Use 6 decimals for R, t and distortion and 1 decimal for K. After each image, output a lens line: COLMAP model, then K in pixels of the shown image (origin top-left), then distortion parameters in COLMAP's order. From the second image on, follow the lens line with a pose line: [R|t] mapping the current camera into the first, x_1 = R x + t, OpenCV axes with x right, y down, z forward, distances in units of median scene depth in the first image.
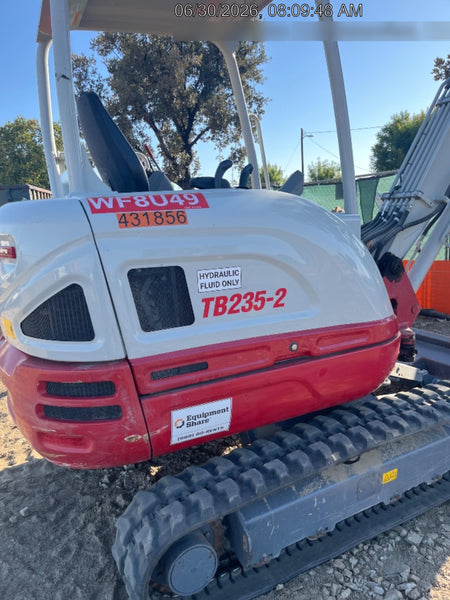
lens RADIAL K [[474.1, 0, 239.4], [0, 474.1, 309.6], [0, 0, 1]] dist [0.005203, -0.011346]
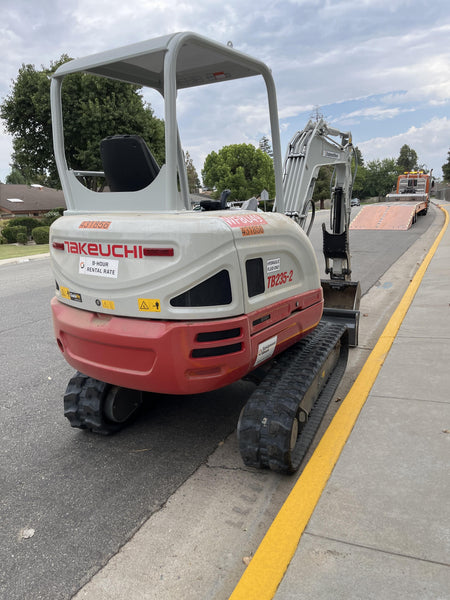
lens RADIAL K [[453.2, 0, 227.0], [0, 453.2, 296.4], [0, 0, 1]] dist [0.038377, -0.002639]
pose [[0.868058, -0.066371, 0.492007, -0.987236], [0.075063, 0.997177, 0.002082, 0.031294], [-0.490756, 0.035124, 0.870589, -0.335823]]
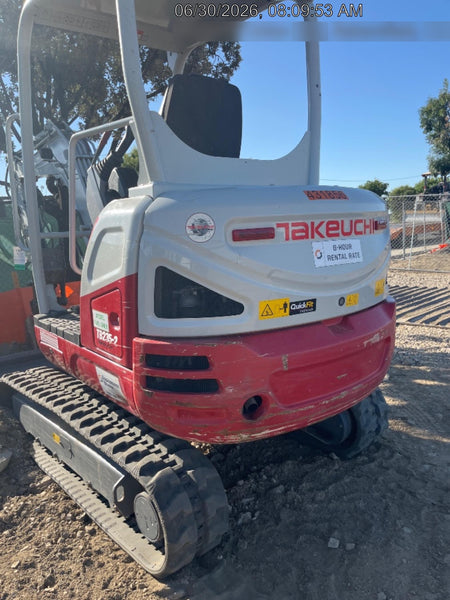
lens RADIAL K [[456.0, 0, 209.6], [0, 456.0, 301.3], [0, 0, 1]] dist [0.071051, -0.130895]
pose [[-0.183670, -0.096554, 0.978234, -1.633593], [0.261990, 0.954359, 0.143388, -0.216973], [-0.947432, 0.282624, -0.149991, 1.634176]]
